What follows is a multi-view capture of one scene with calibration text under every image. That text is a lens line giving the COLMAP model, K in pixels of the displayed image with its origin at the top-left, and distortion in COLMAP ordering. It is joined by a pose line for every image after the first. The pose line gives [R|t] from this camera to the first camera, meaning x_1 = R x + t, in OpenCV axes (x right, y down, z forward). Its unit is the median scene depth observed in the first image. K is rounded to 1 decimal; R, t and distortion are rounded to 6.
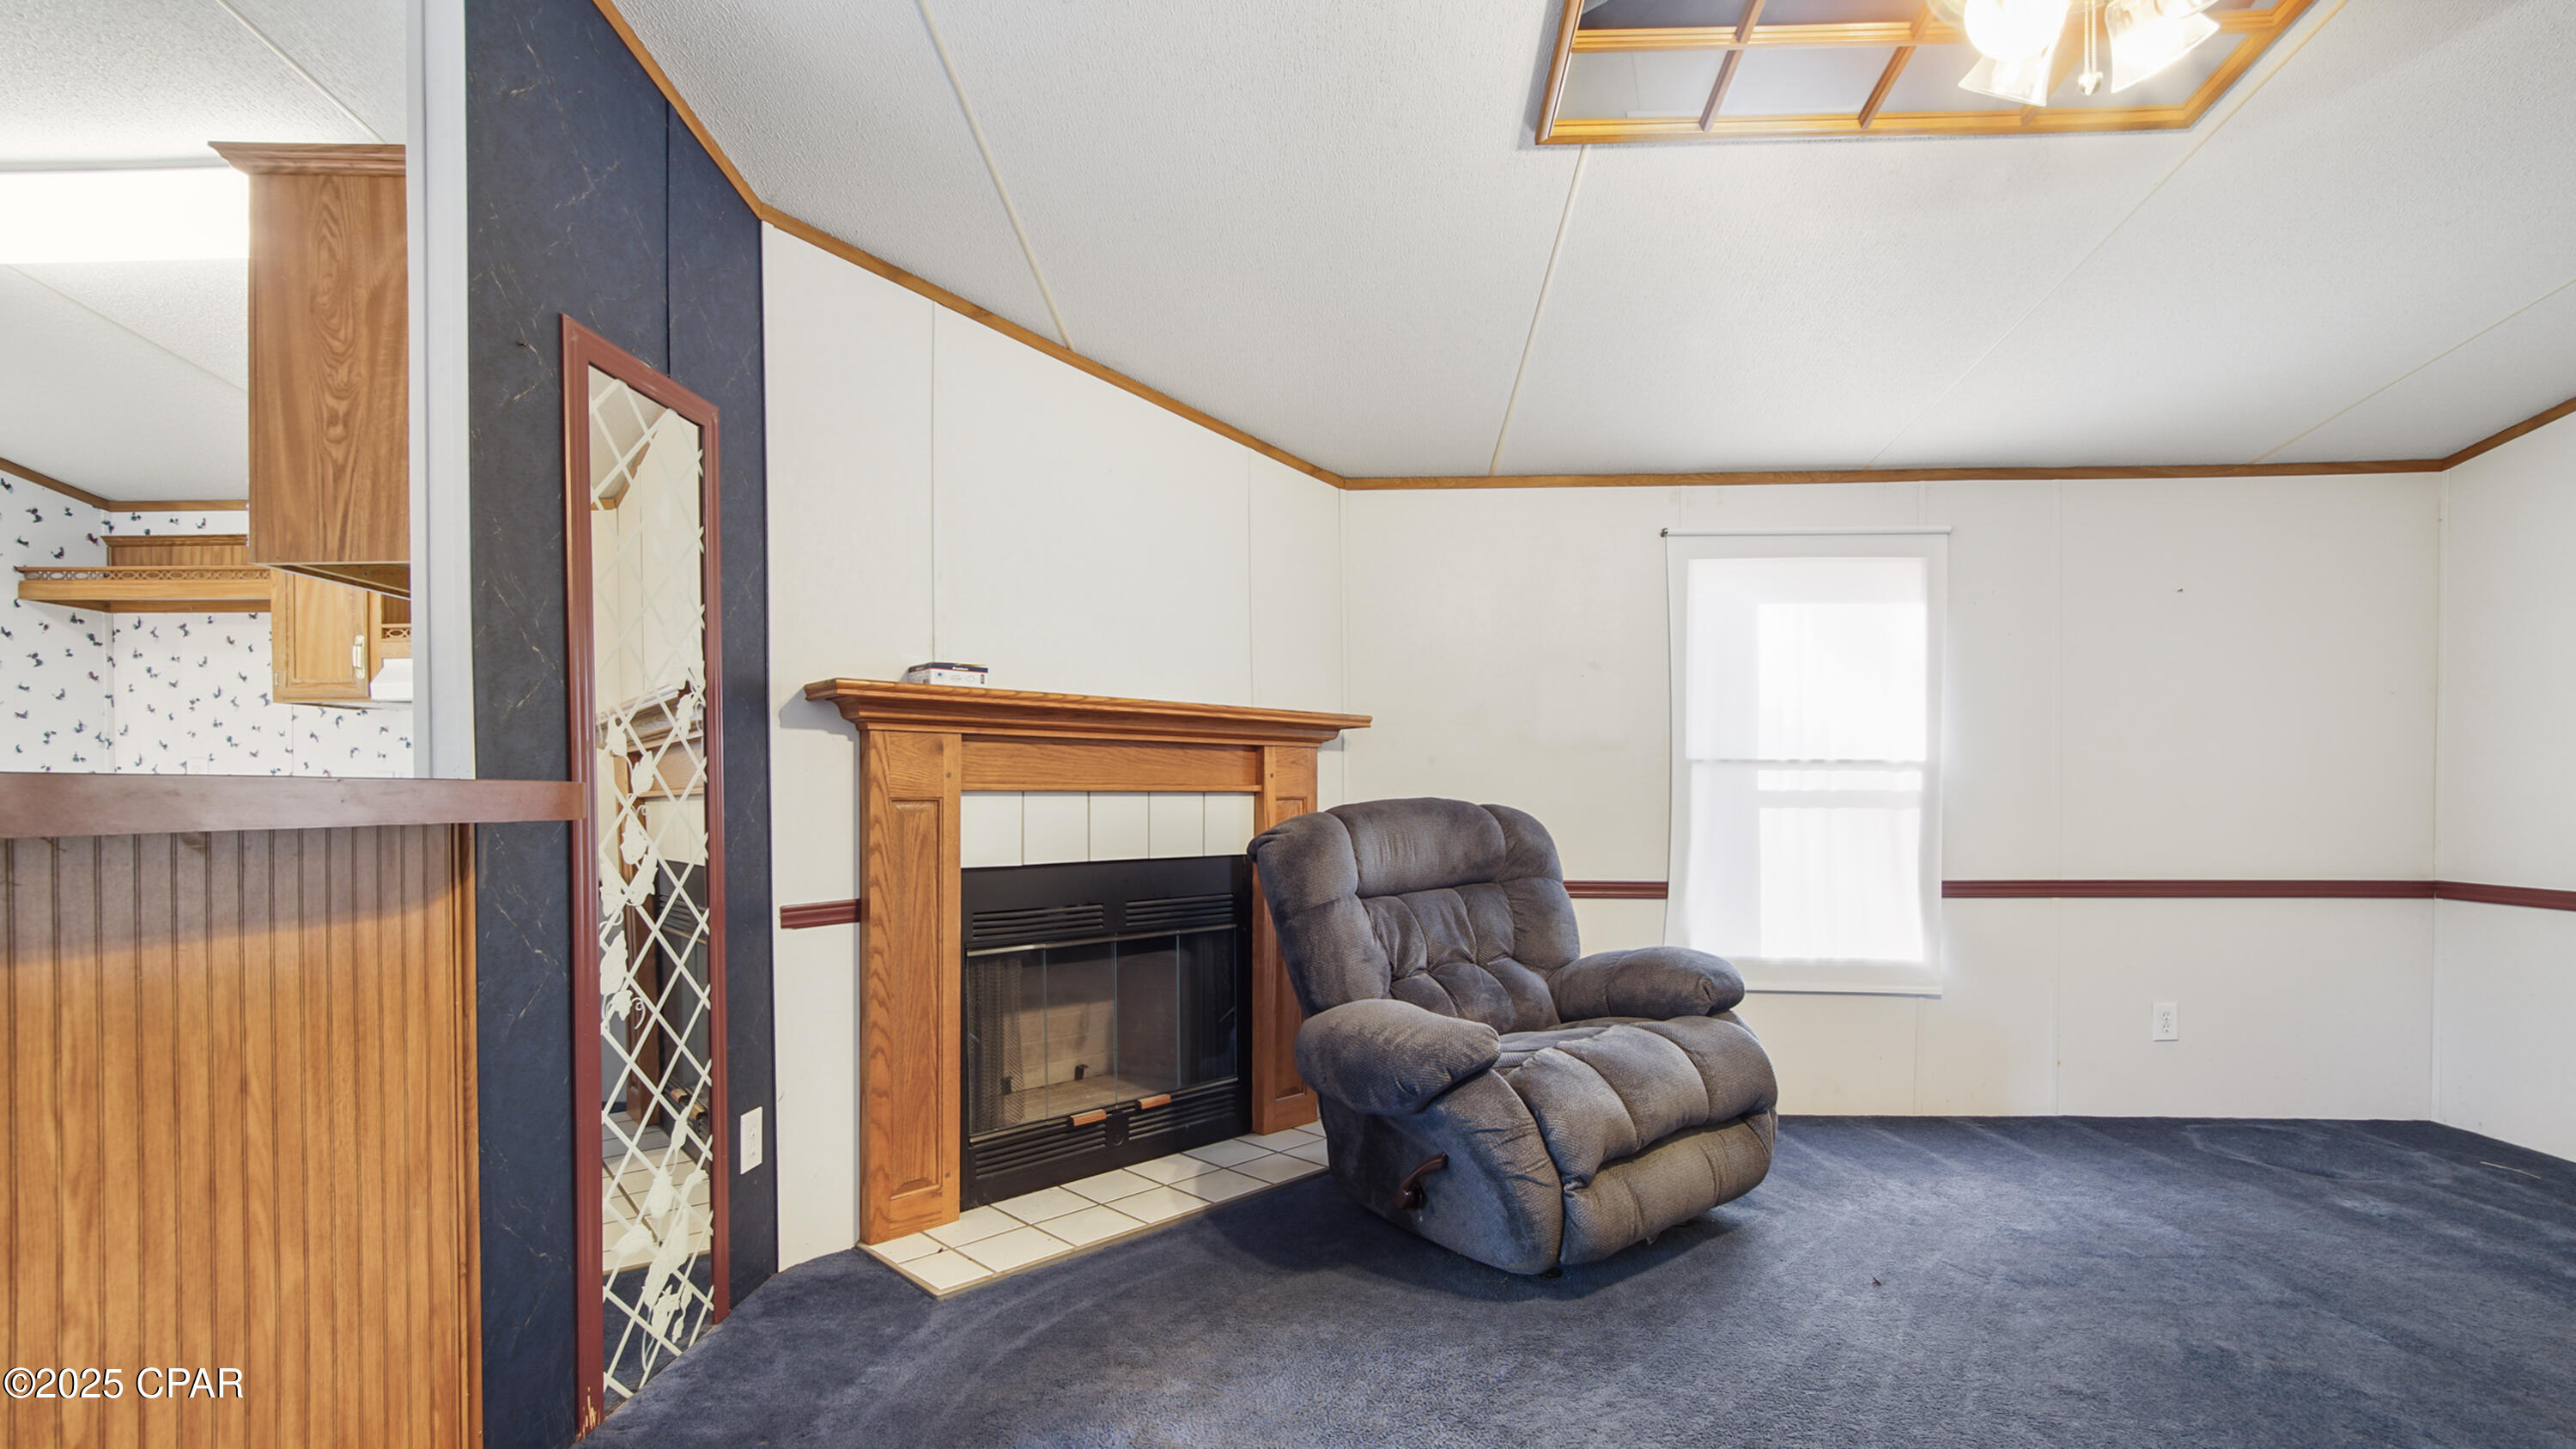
lens RADIAL K [[1142.0, 0, 1284.8], [0, 1142.0, 802.8], [0, 0, 1]] dist [-0.023216, 0.013806]
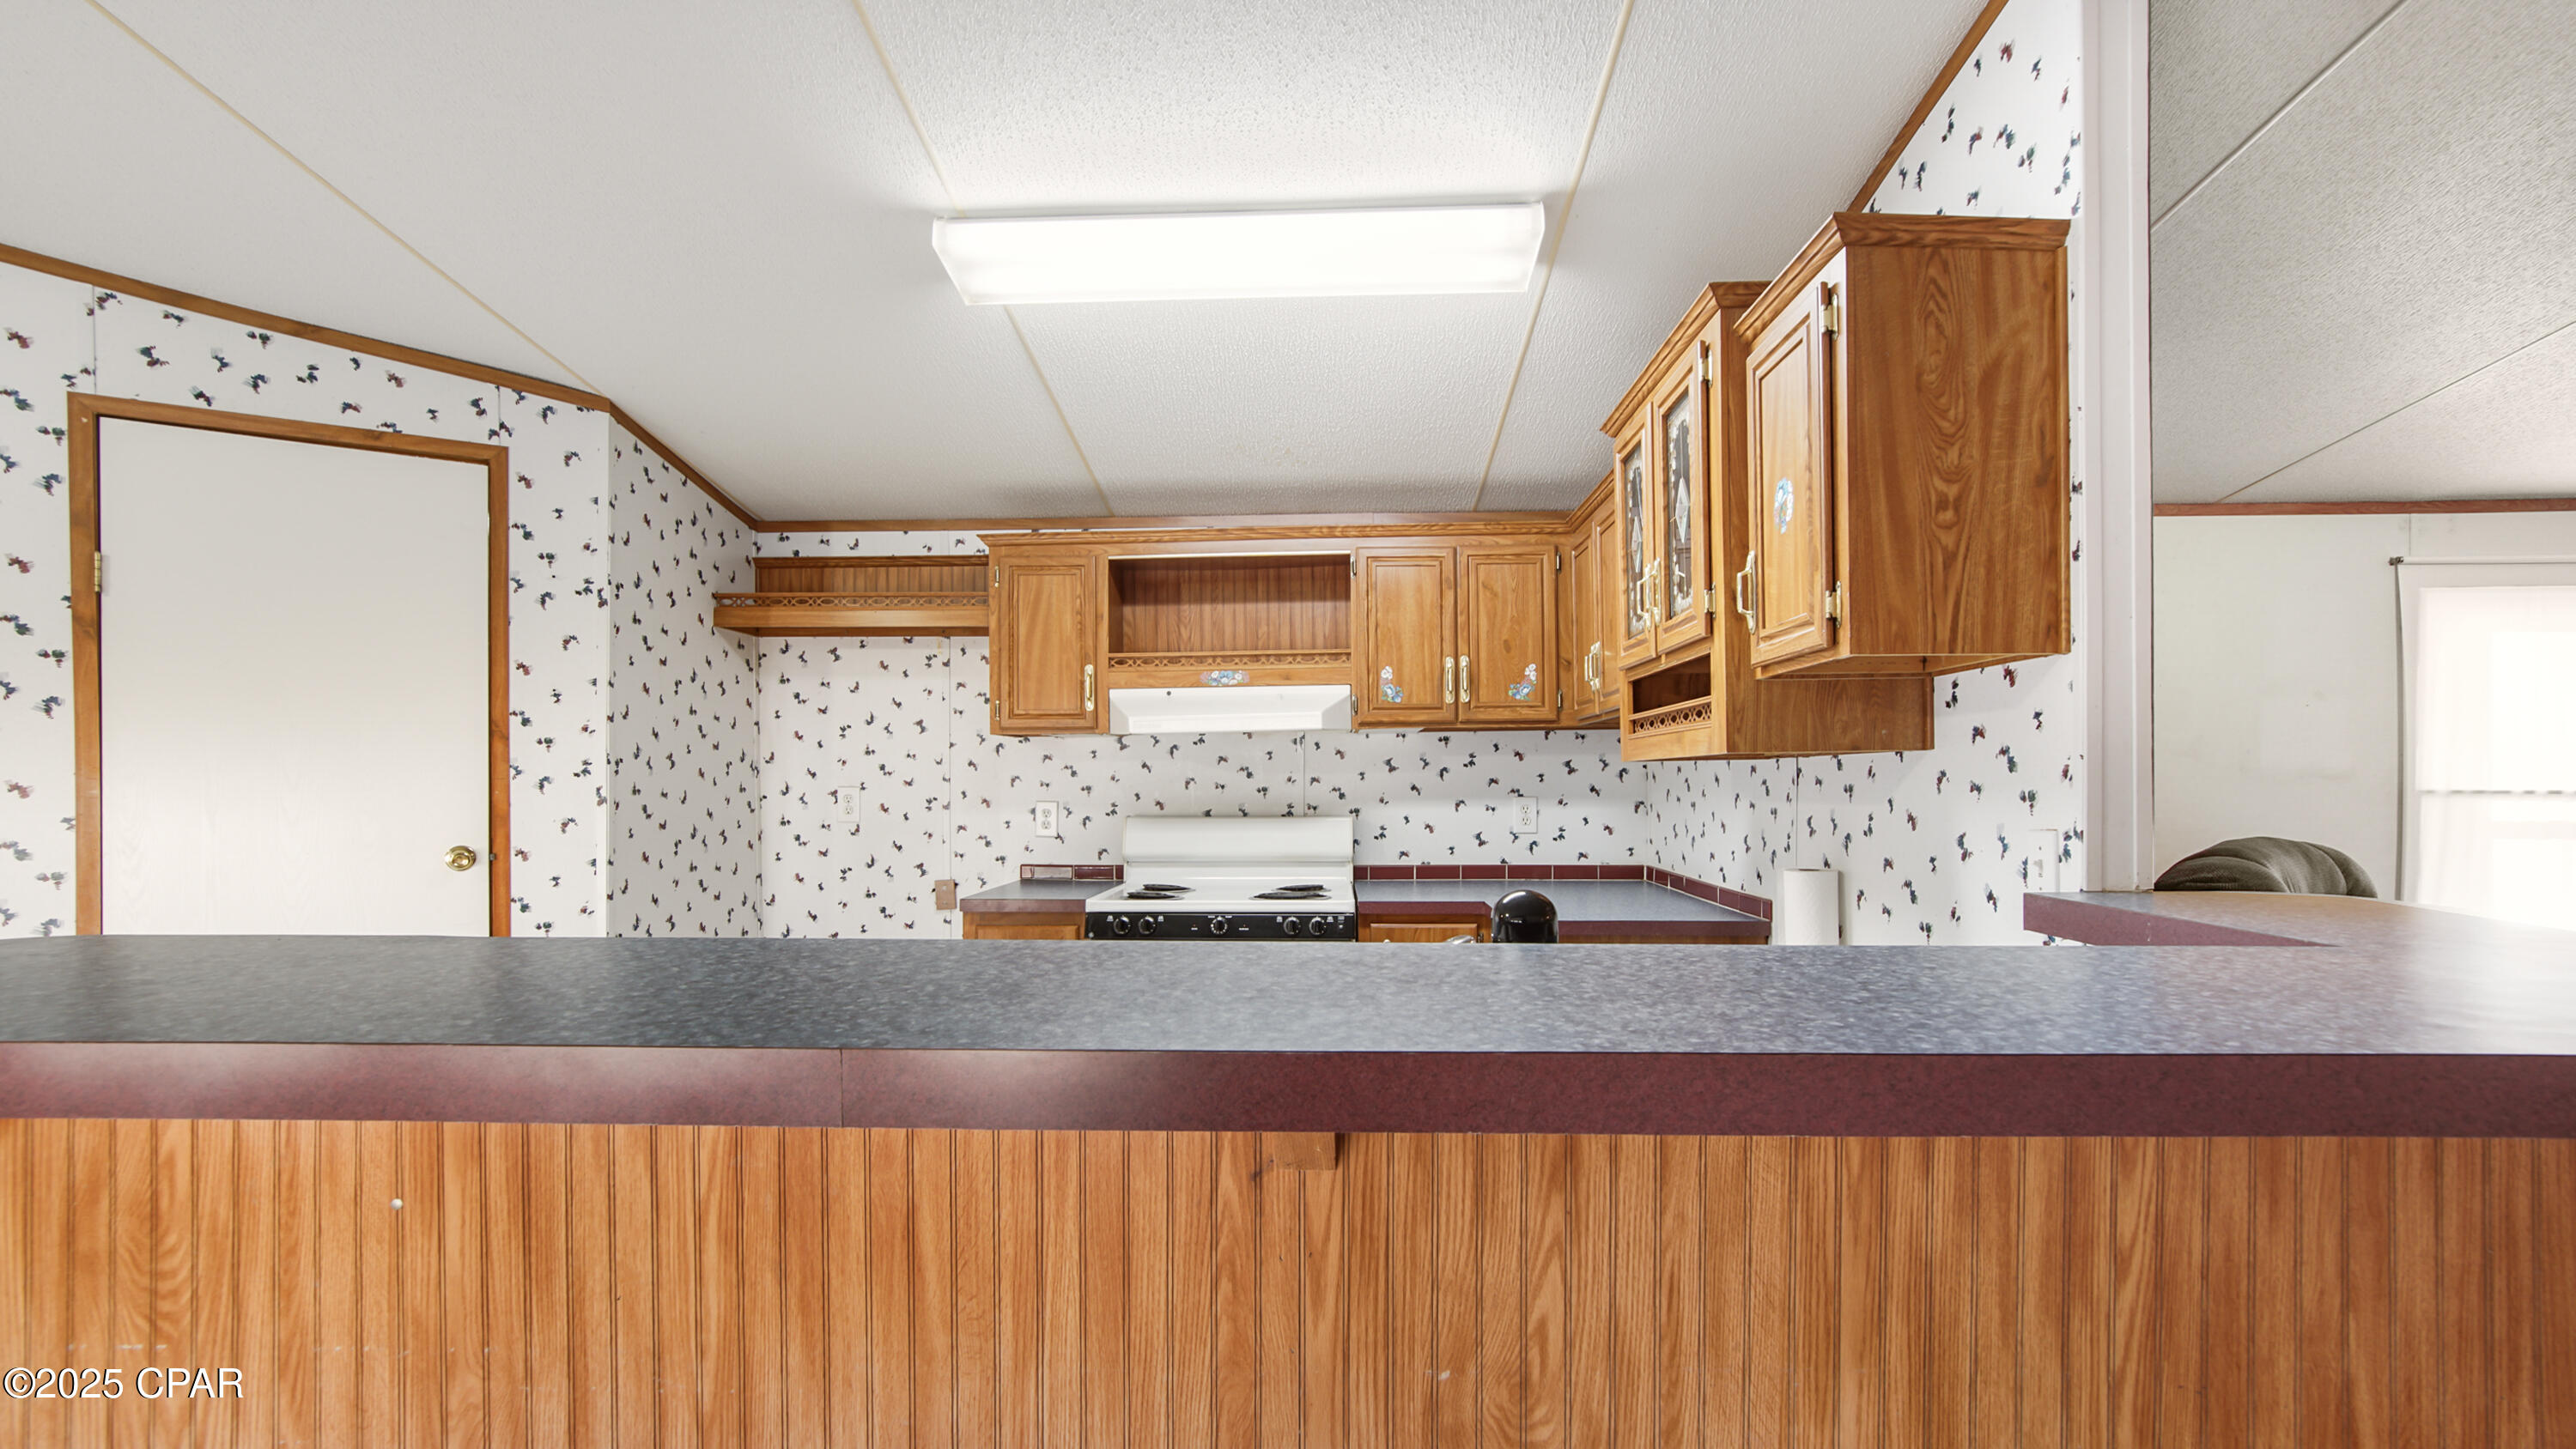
lens RADIAL K [[1141.6, 0, 1293.1], [0, 1141.6, 784.7], [0, 0, 1]] dist [0.000813, 0.000840]
pose [[0.999930, -0.000865, 0.011839, -0.633548], [0.000814, 0.999990, 0.004318, -0.048412], [-0.011843, -0.004308, 0.999921, 0.019559]]
